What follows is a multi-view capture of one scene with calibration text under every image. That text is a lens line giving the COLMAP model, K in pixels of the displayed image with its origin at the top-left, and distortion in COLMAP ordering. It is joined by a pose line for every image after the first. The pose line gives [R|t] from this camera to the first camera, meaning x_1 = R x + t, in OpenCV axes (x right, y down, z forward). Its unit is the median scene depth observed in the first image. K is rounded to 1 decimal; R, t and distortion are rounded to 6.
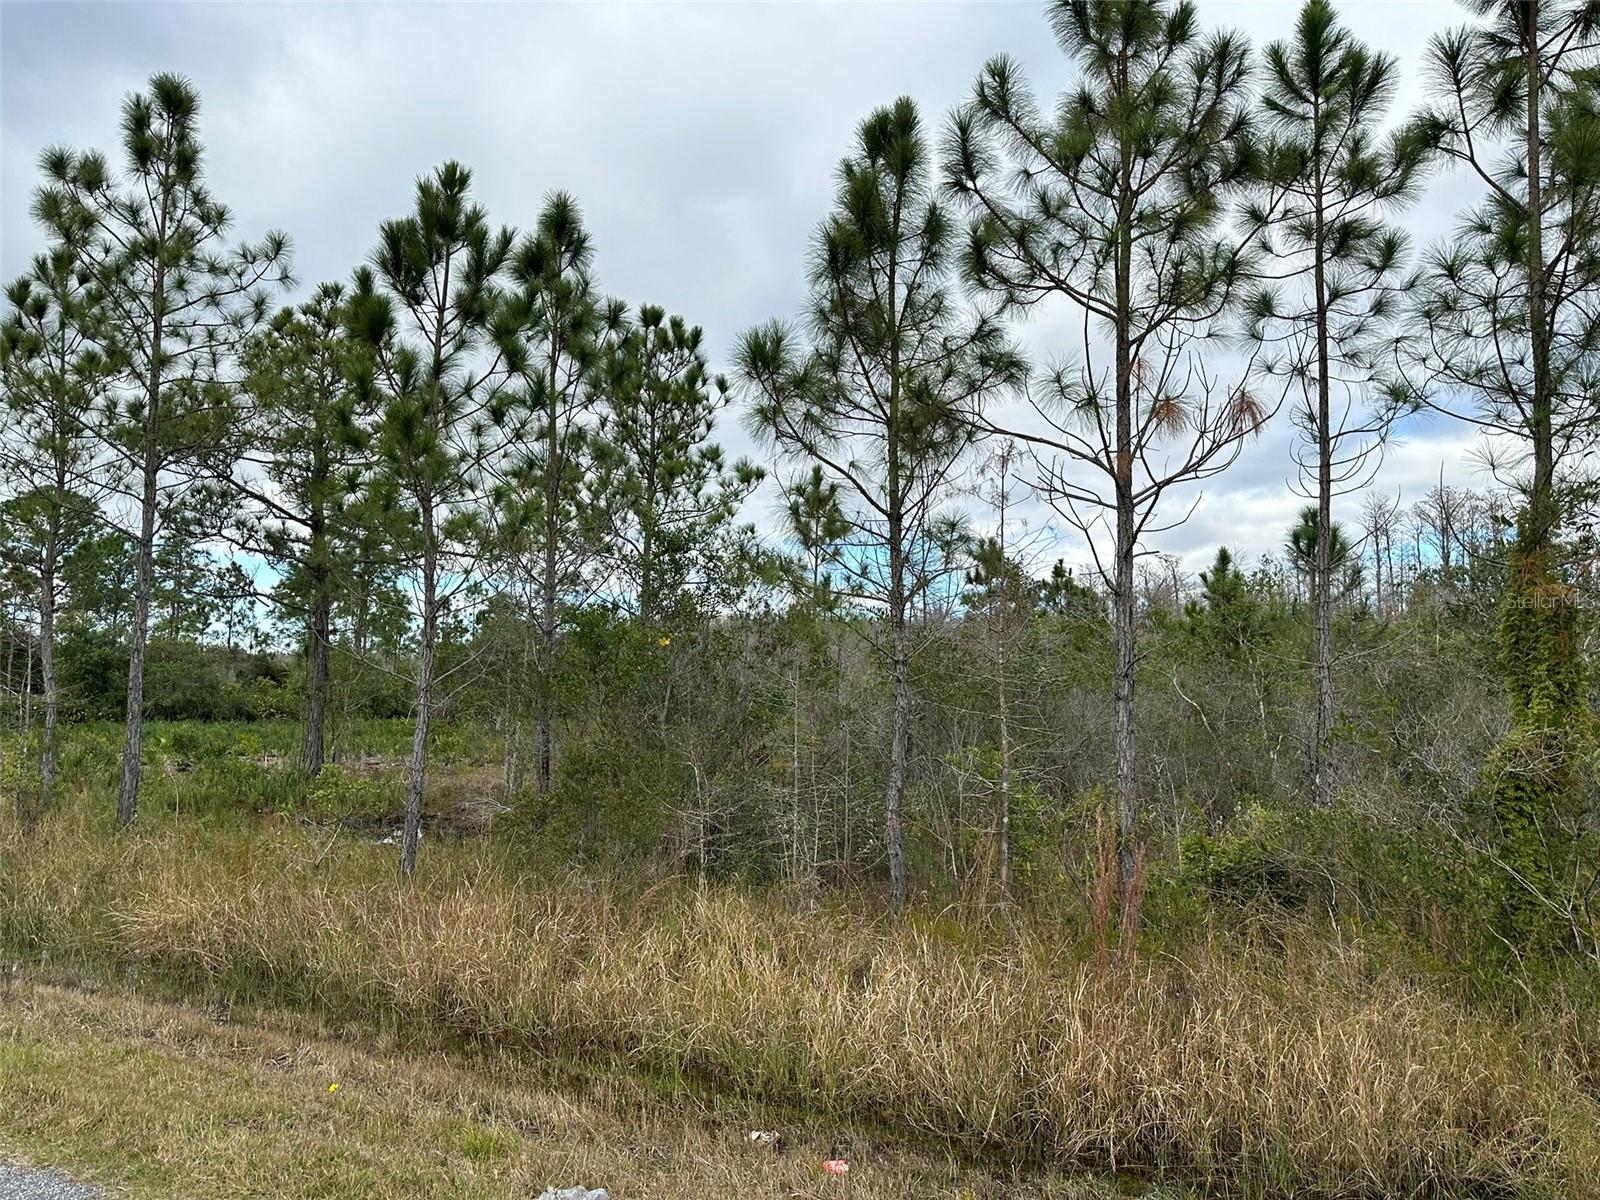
lens RADIAL K [[1117.4, 0, 799.3], [0, 1117.4, 594.8], [0, 0, 1]] dist [0.075409, -0.091151]
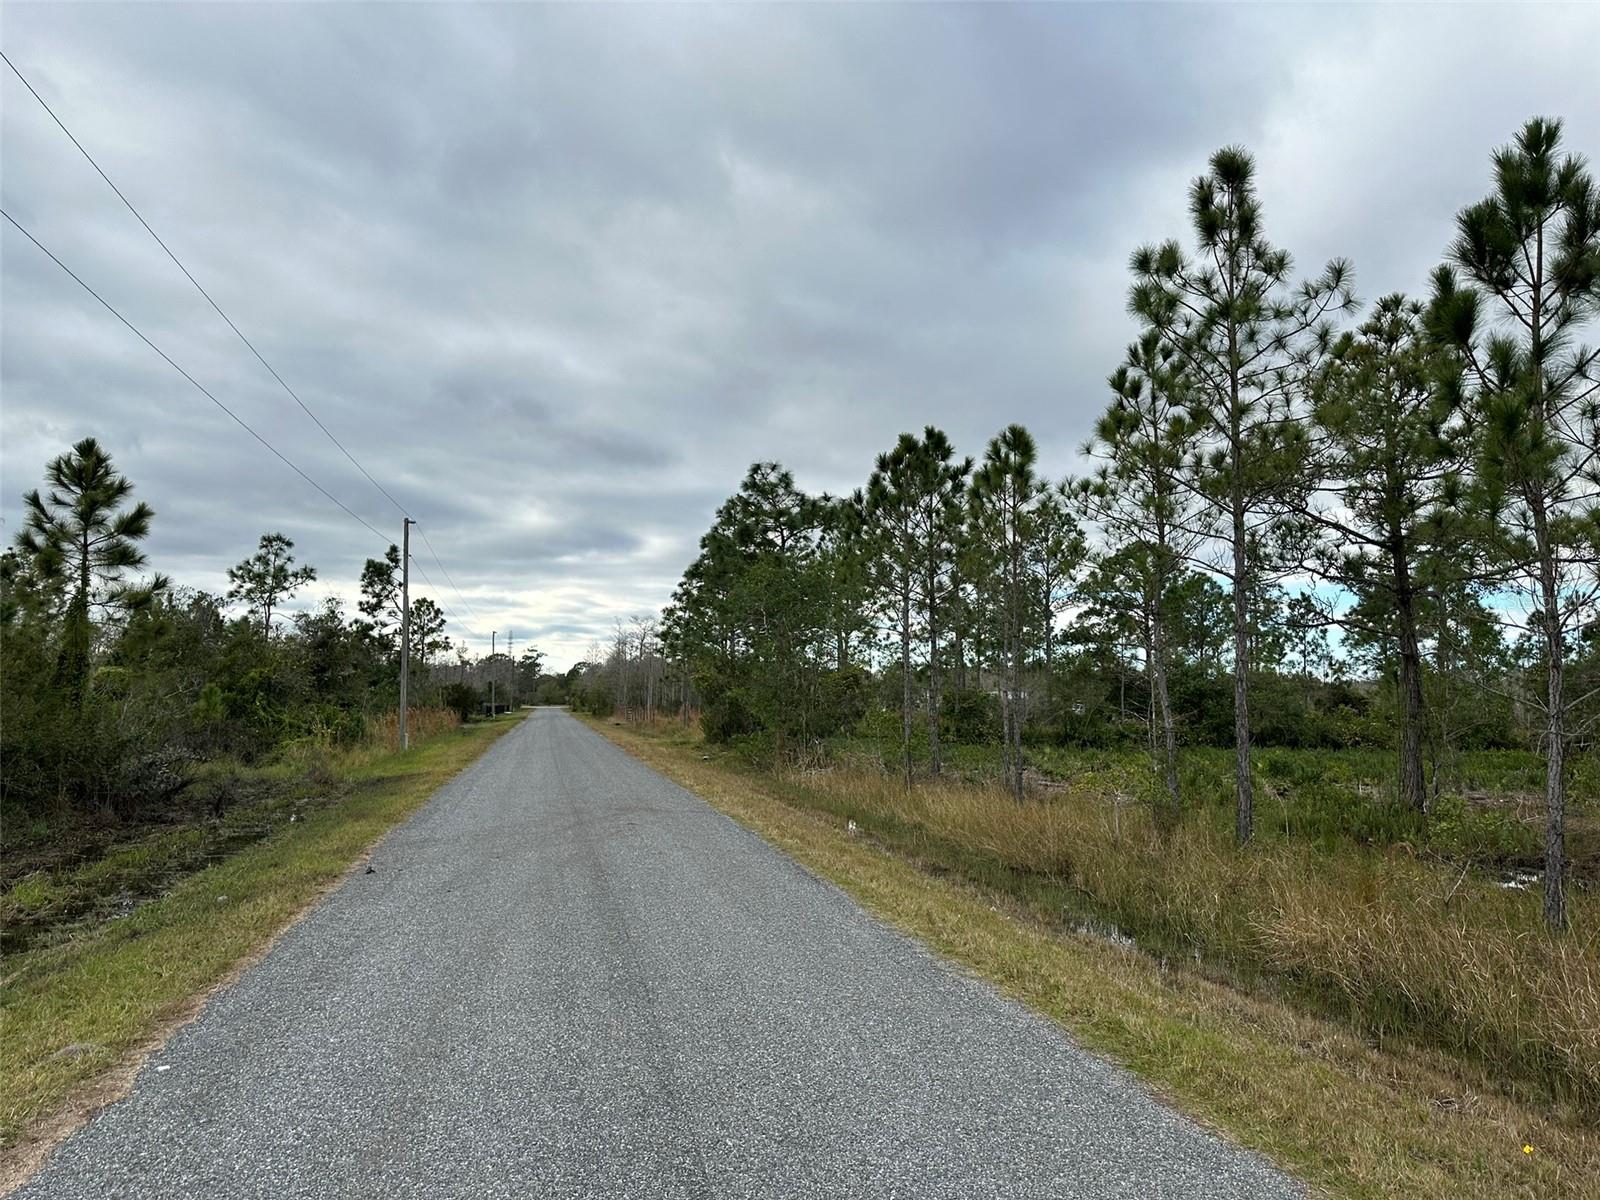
lens RADIAL K [[1117.4, 0, 801.9], [0, 1117.4, 597.9], [0, 0, 1]] dist [0.075409, -0.091151]
pose [[0.641418, -0.083432, -0.762642, -0.029241], [0.066558, 0.996373, -0.053024, -0.000001], [0.764299, -0.016749, 0.644644, -0.018329]]
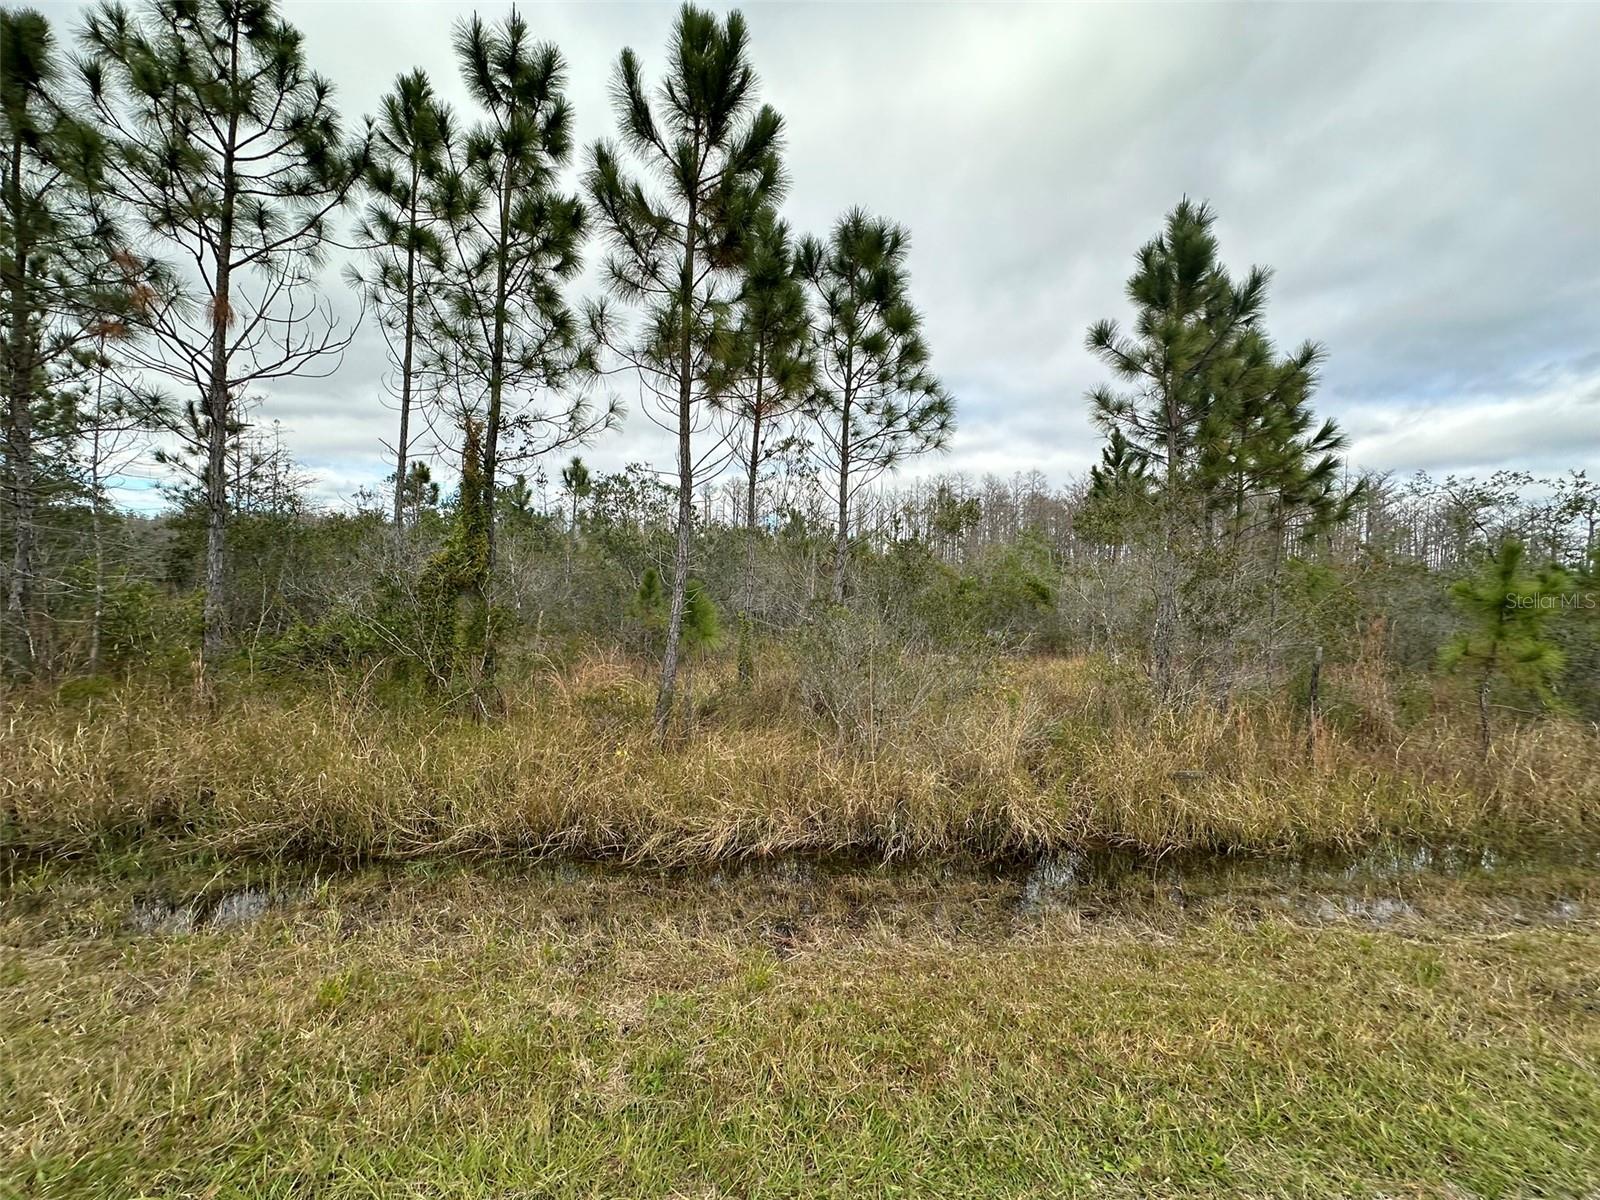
lens RADIAL K [[635.8, 0, 798.9], [0, 635.8, 598.5], [0, 0, 1]] dist [-0.002500, 0.000289]
pose [[0.837501, 0.016583, 0.546184, 0.405500], [-0.078827, 0.992751, 0.090729, 0.045054], [-0.540721, -0.119039, 0.832737, -0.052544]]
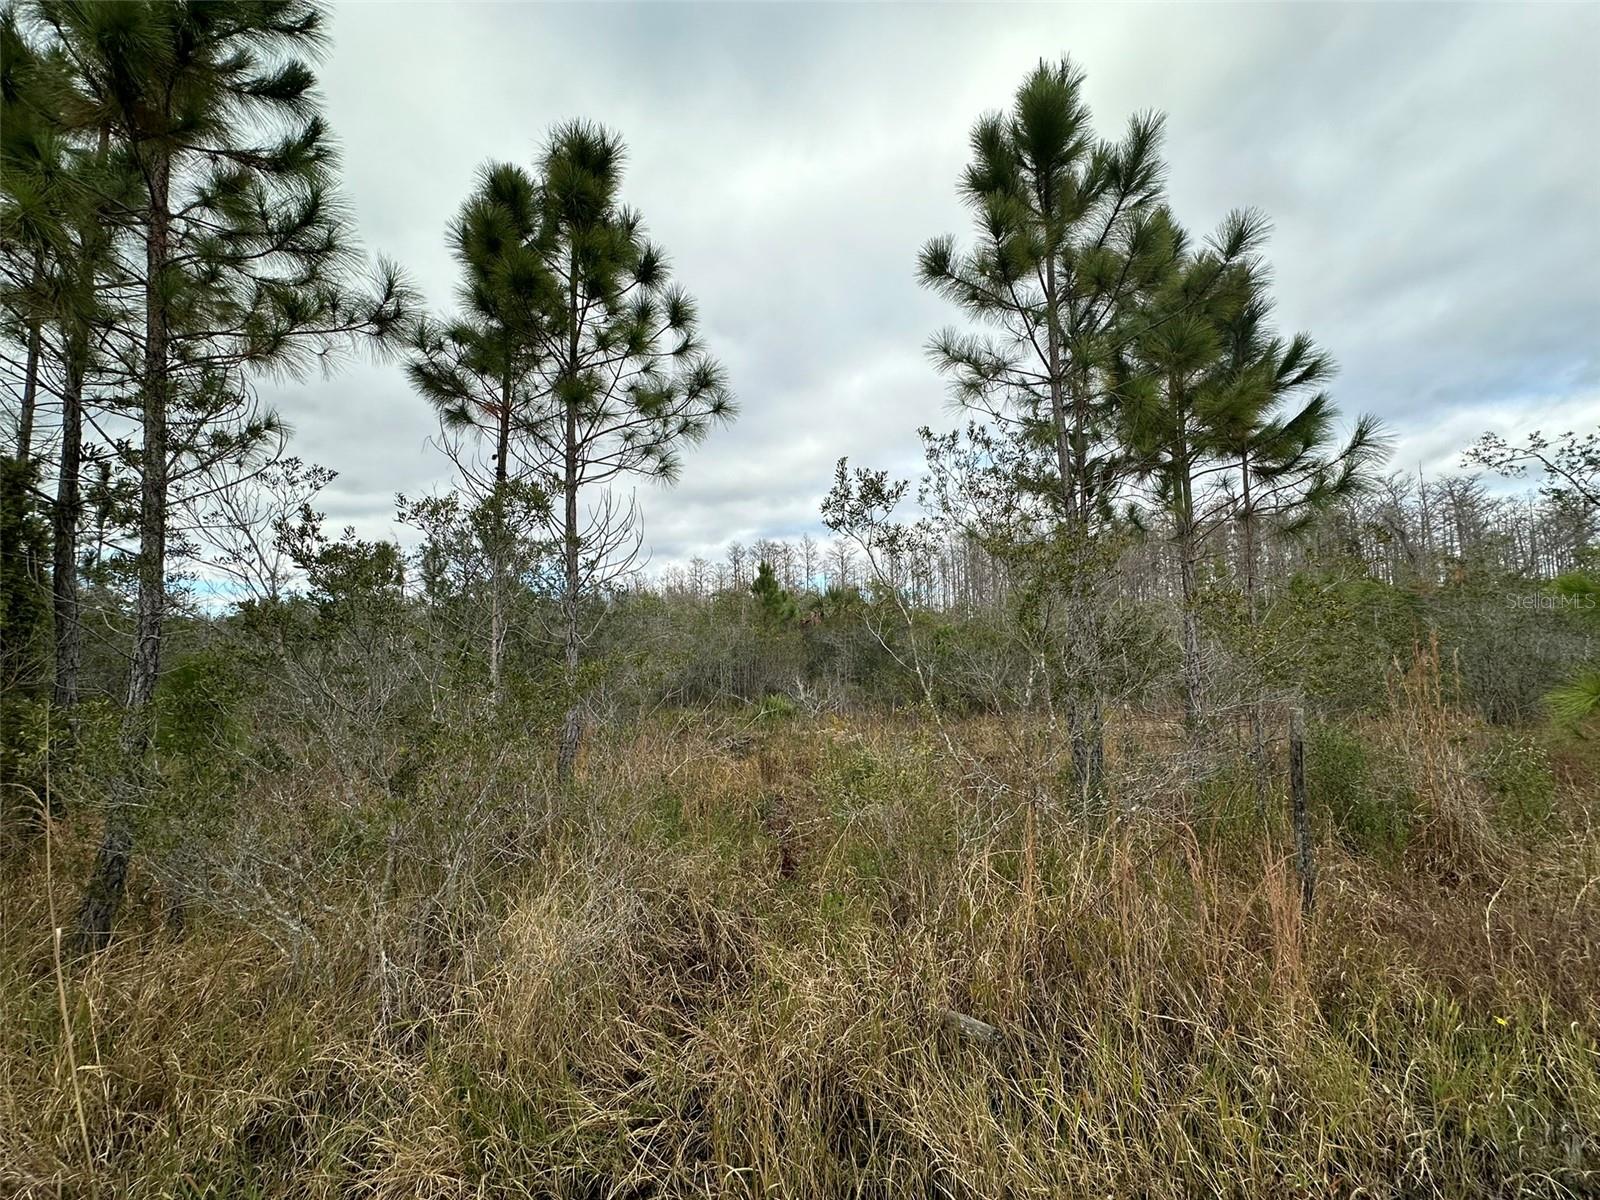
lens RADIAL K [[635.8, 0, 798.8], [0, 635.8, 598.4], [0, 0, 1]] dist [-0.002500, 0.000289]
pose [[0.883528, 0.011153, 0.468246, 0.801312], [-0.011967, 0.999928, -0.001236, 0.054666], [-0.468226, -0.004512, 0.883597, 0.015557]]
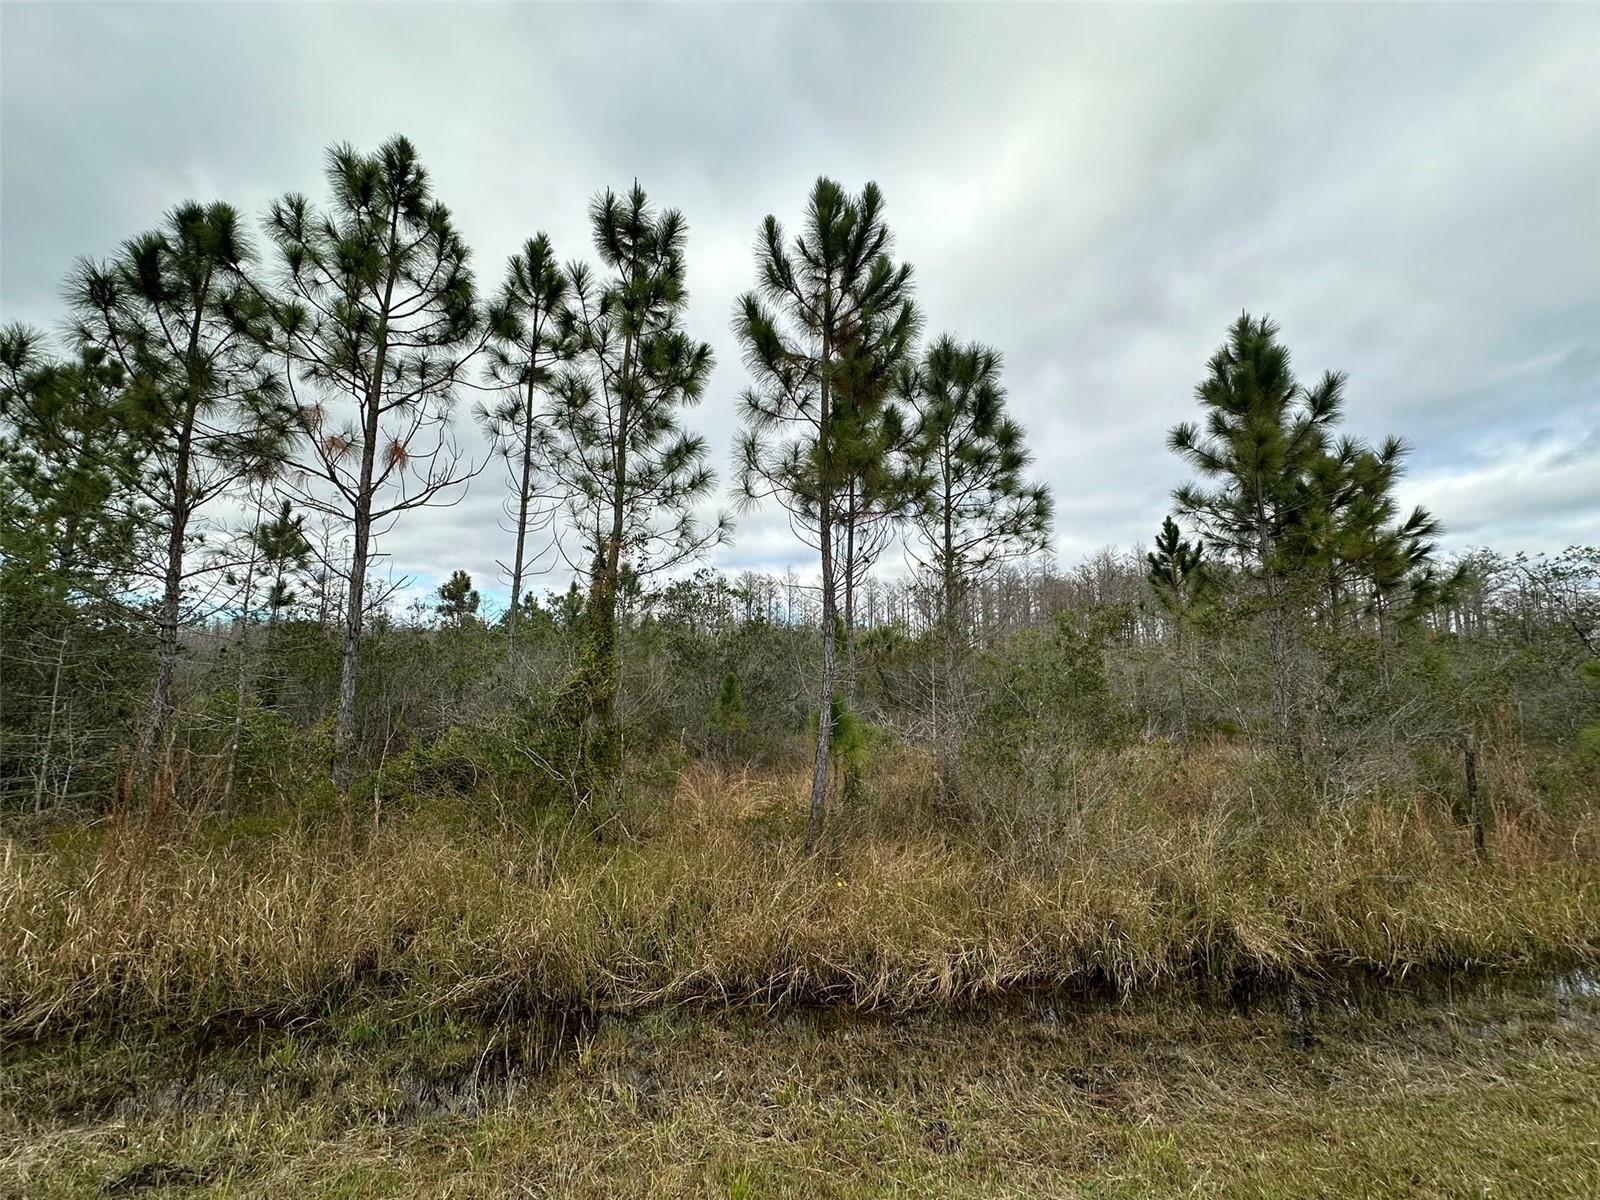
lens RADIAL K [[635.8, 0, 798.9], [0, 635.8, 599.2], [0, 0, 1]] dist [-0.002500, 0.000289]
pose [[0.843208, 0.059945, 0.534235, 0.289900], [-0.040831, 0.998034, -0.047541, 0.032783], [-0.536035, 0.018274, 0.843998, 0.015418]]
